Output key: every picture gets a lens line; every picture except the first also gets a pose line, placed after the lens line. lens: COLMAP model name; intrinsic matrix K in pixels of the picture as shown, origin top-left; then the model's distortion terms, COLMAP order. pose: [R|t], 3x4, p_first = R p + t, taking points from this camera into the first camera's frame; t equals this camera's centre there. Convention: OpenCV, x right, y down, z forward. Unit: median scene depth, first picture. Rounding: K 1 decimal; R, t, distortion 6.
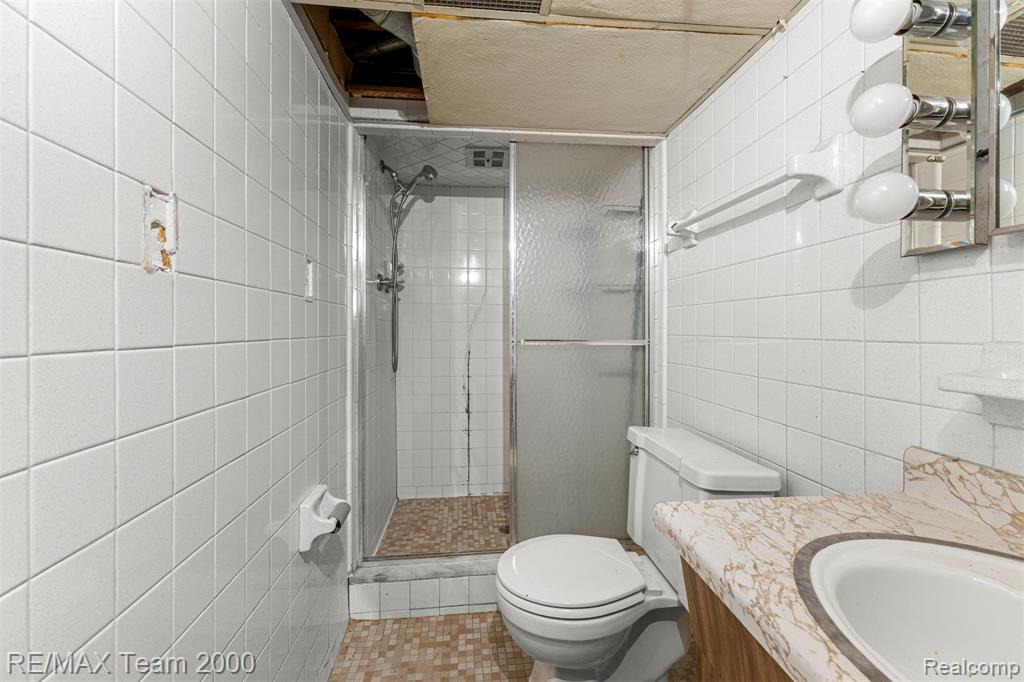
lens RADIAL K [[440.0, 0, 511.9], [0, 440.0, 332.8], [0, 0, 1]] dist [0.003967, 0.000149]
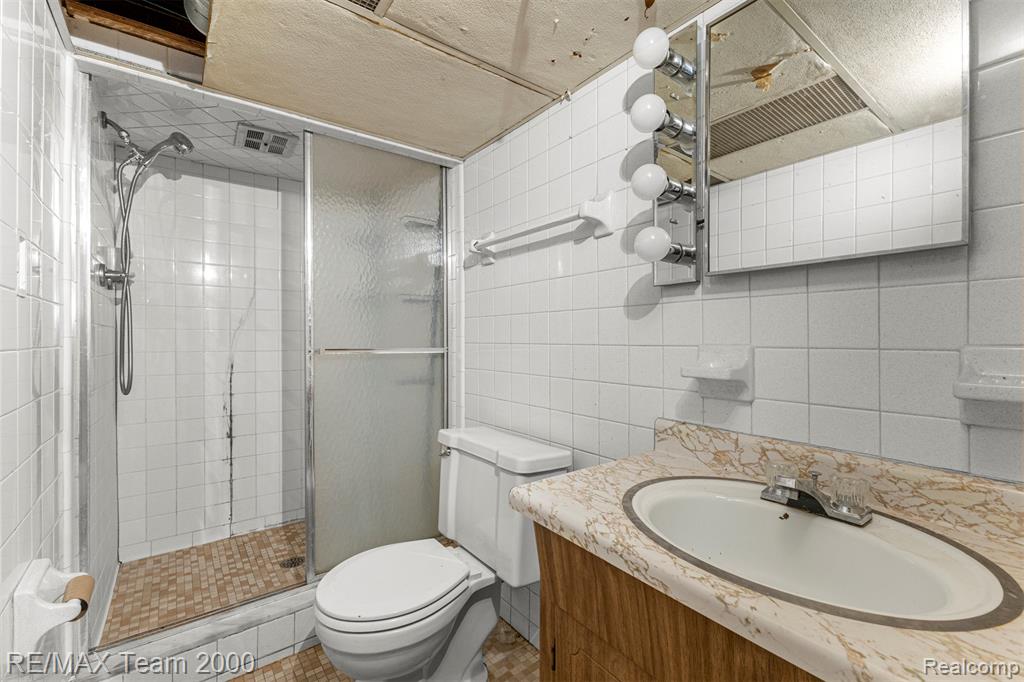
lens RADIAL K [[437.8, 0, 512.0], [0, 437.8, 341.0], [0, 0, 1]] dist [0.003776, -0.000242]
pose [[0.857118, -0.004483, 0.515101, -0.109395], [0.006239, 0.999979, -0.001678, 0.002863], [-0.515083, 0.004651, 0.857128, 0.009492]]
